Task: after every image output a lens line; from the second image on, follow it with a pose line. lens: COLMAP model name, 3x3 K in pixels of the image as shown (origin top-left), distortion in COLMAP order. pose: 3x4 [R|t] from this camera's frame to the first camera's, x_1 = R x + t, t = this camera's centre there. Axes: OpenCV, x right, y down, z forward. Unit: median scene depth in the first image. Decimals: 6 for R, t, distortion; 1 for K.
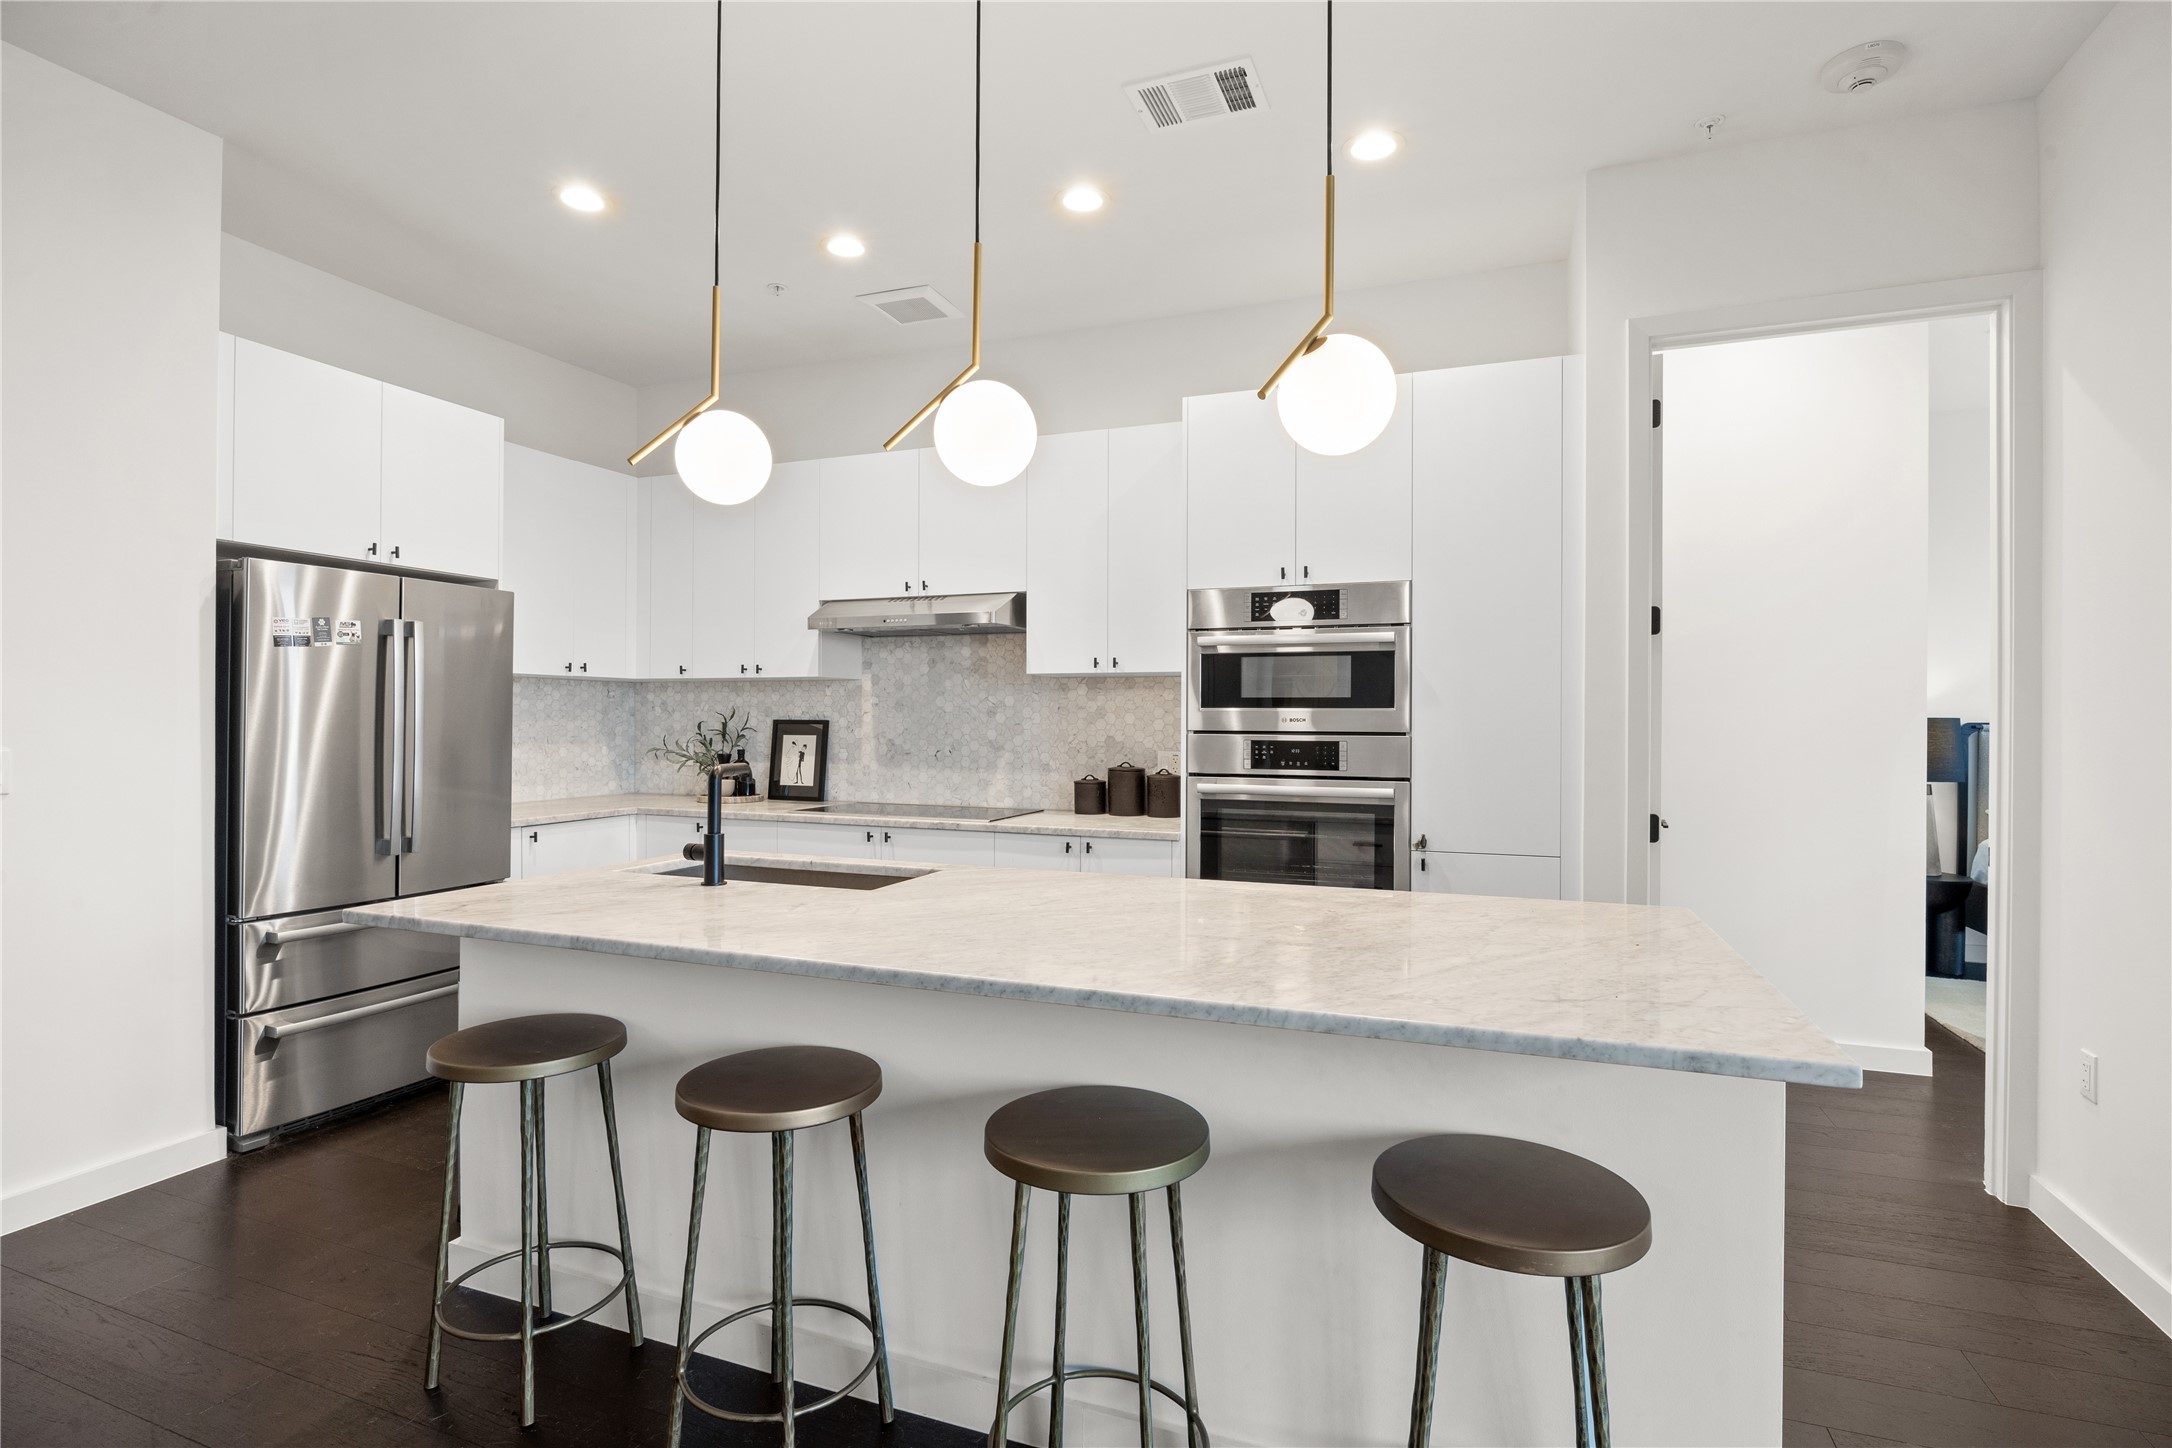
lens RADIAL K [[1095.1, 0, 1078.6], [0, 1095.1, 716.3], [0, 0, 1]] dist [0.022482, -0.000261]
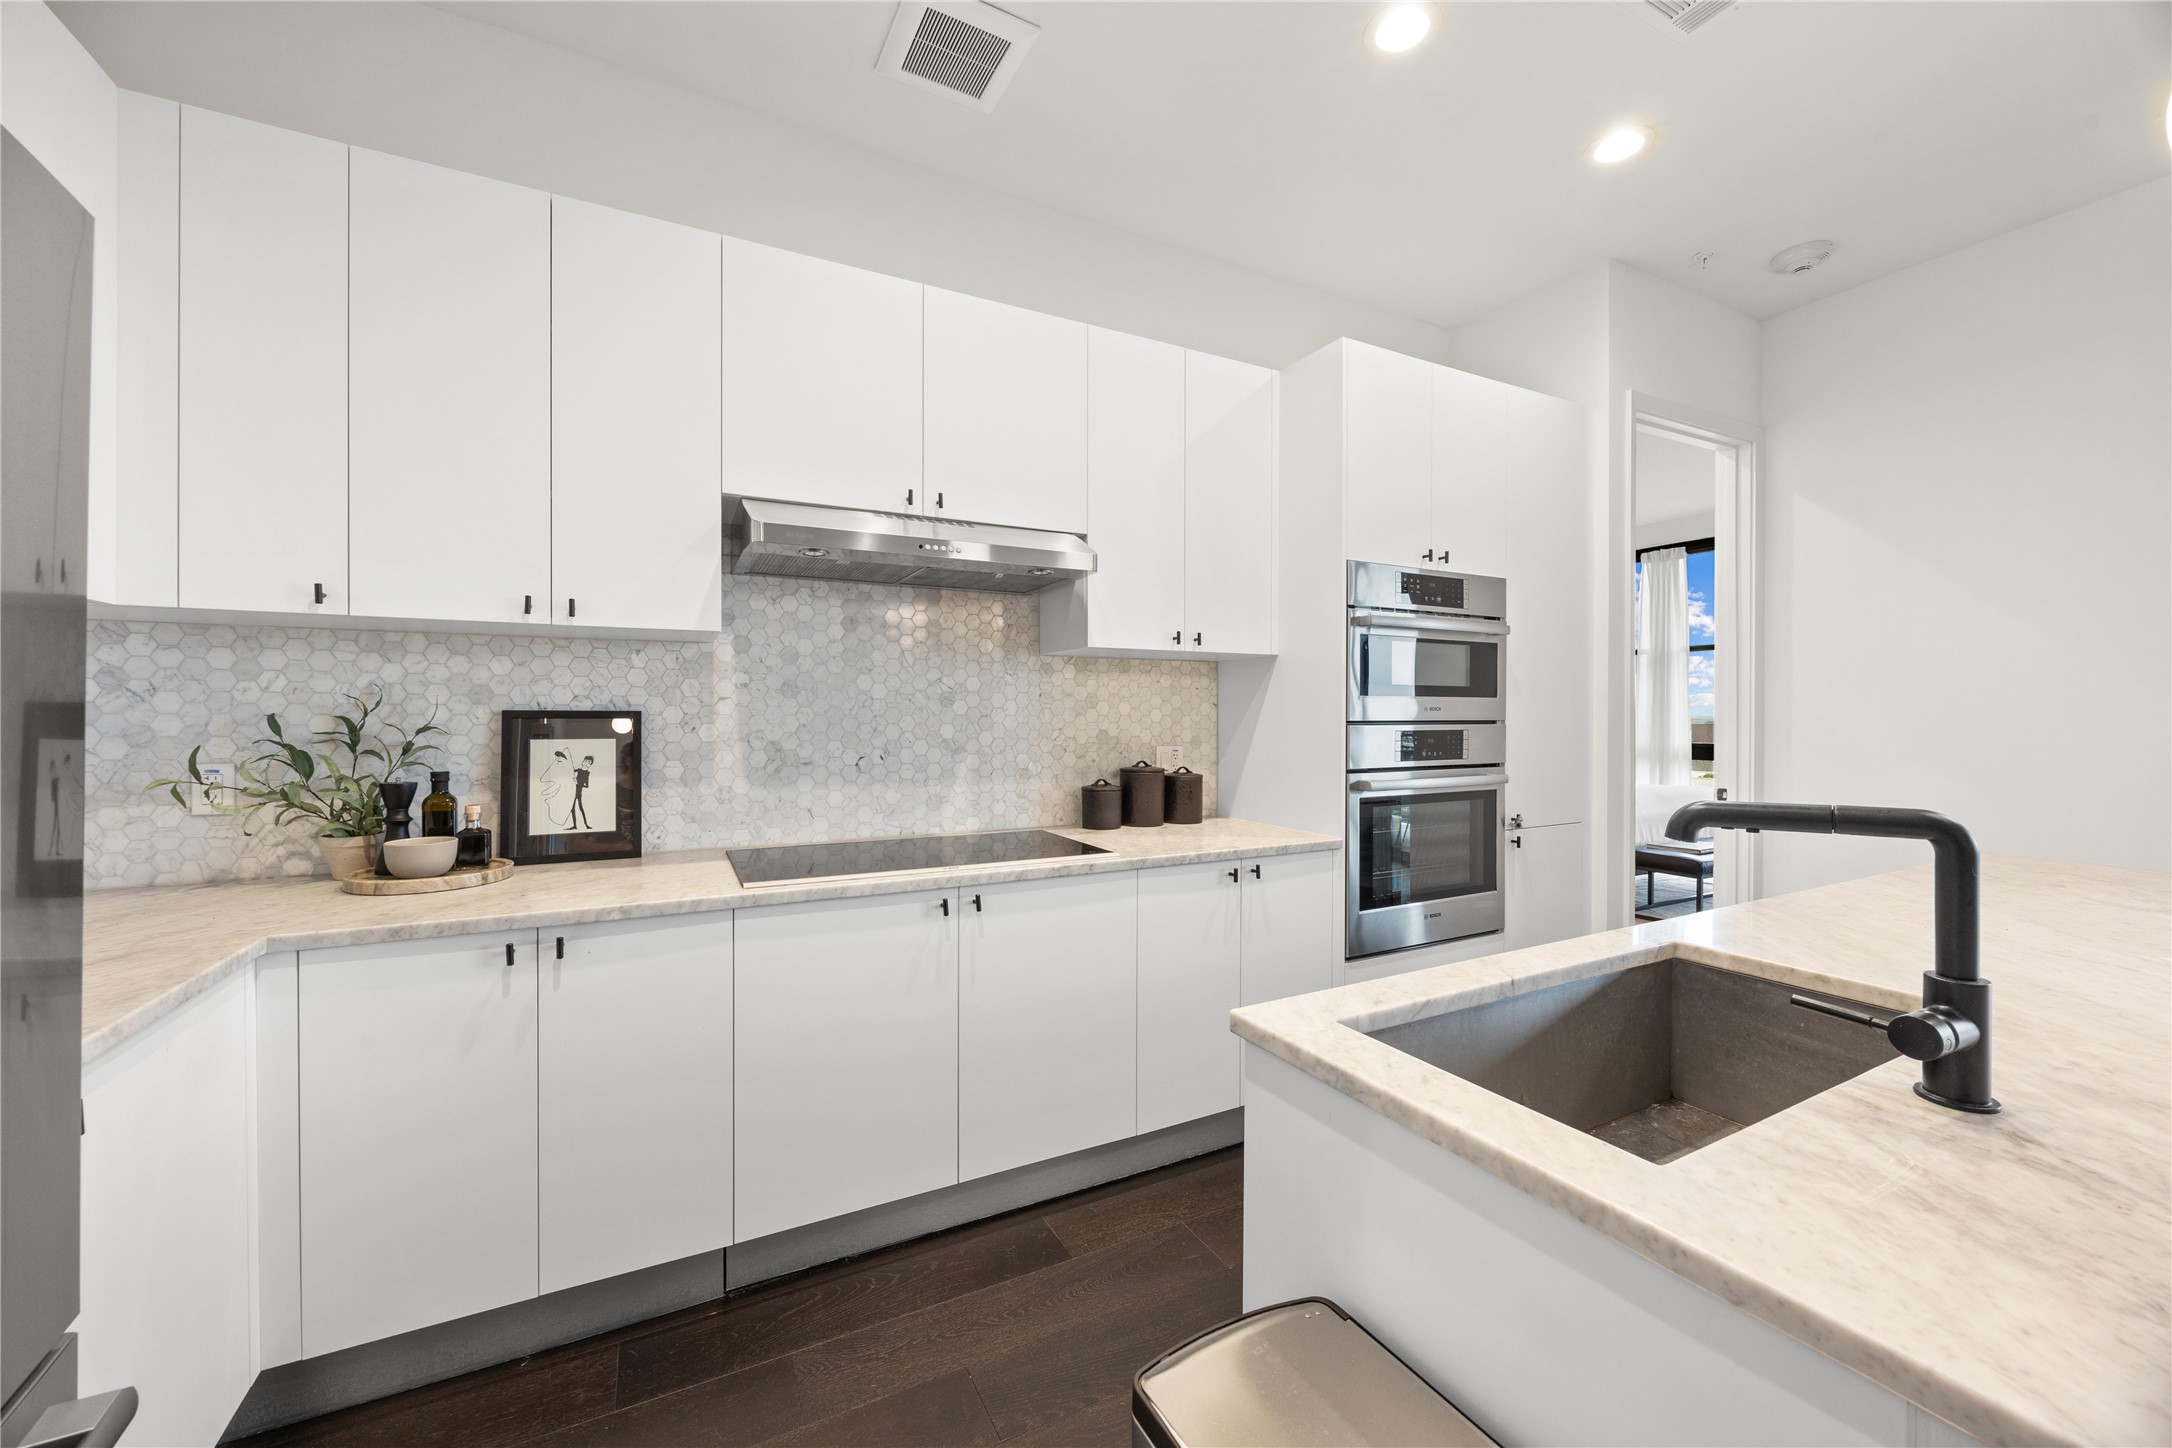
lens RADIAL K [[830.8, 0, 1086.7], [0, 830.8, 717.7], [0, 0, 1]] dist [0.002199, 0.000276]
pose [[0.645330, -0.007196, 0.763870, -0.422081], [0.000670, 0.999961, 0.008855, 0.003318], [-0.763903, -0.005202, 0.645310, 0.569777]]
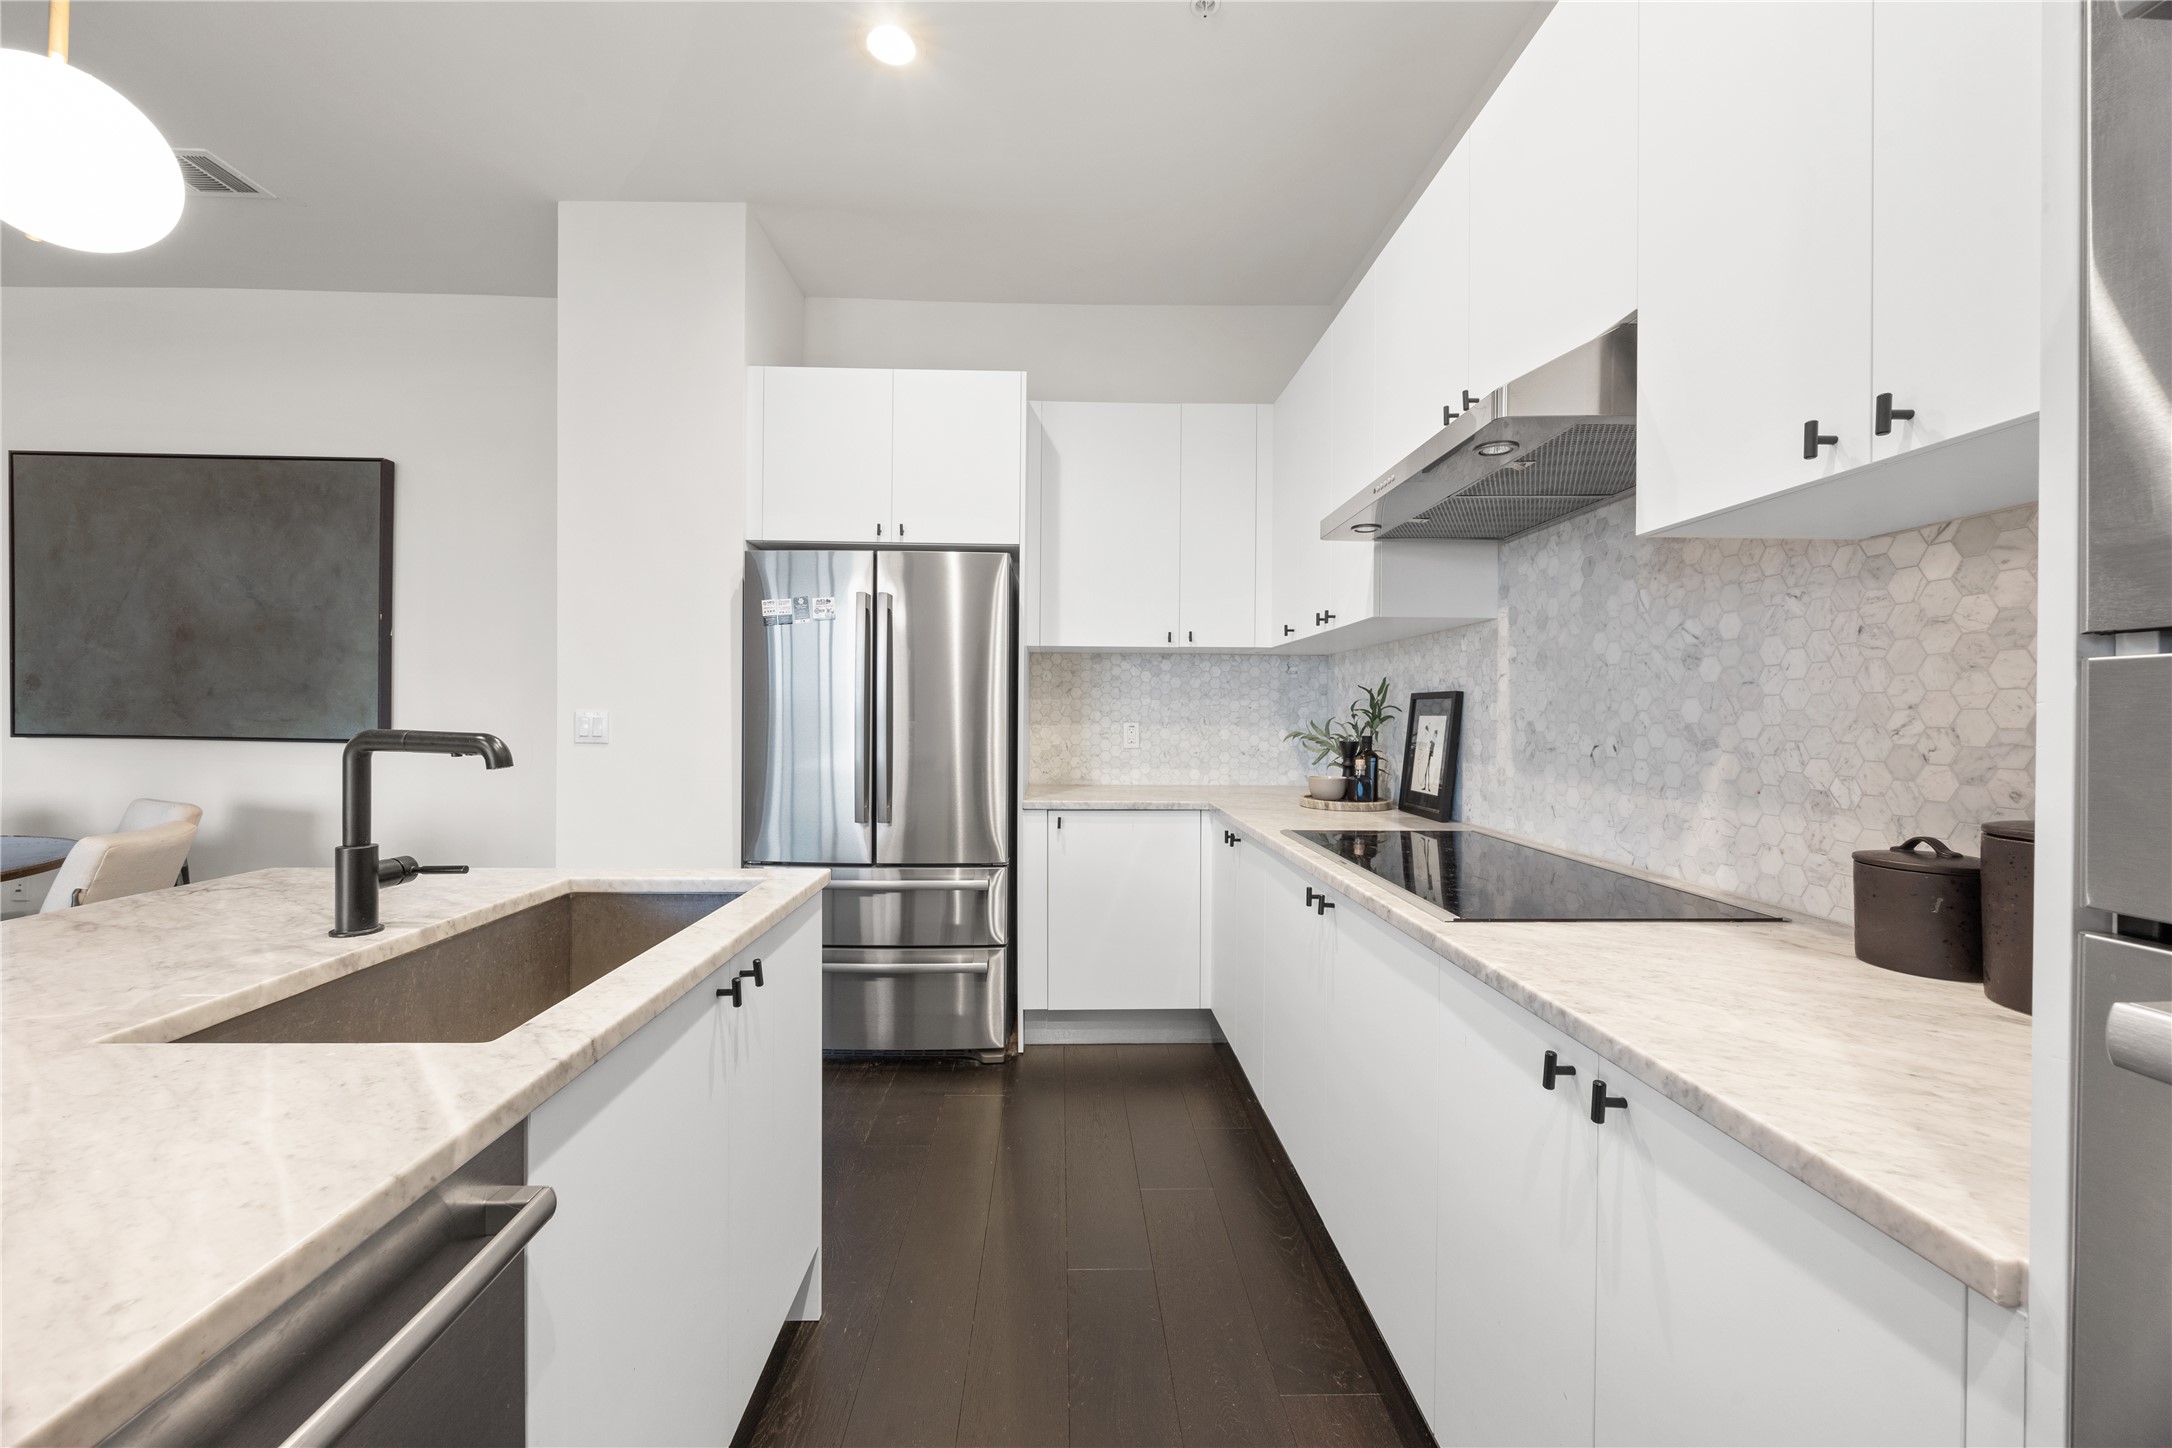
lens RADIAL K [[830.8, 0, 1064.6], [0, 830.8, 718.9], [0, 0, 1]] dist [0.002199, 0.000276]
pose [[0.385155, 0.002917, -0.922847, 0.120155], [-0.003524, 0.999992, 0.001690, 0.019749], [0.922845, 0.002601, 0.385162, 0.639017]]
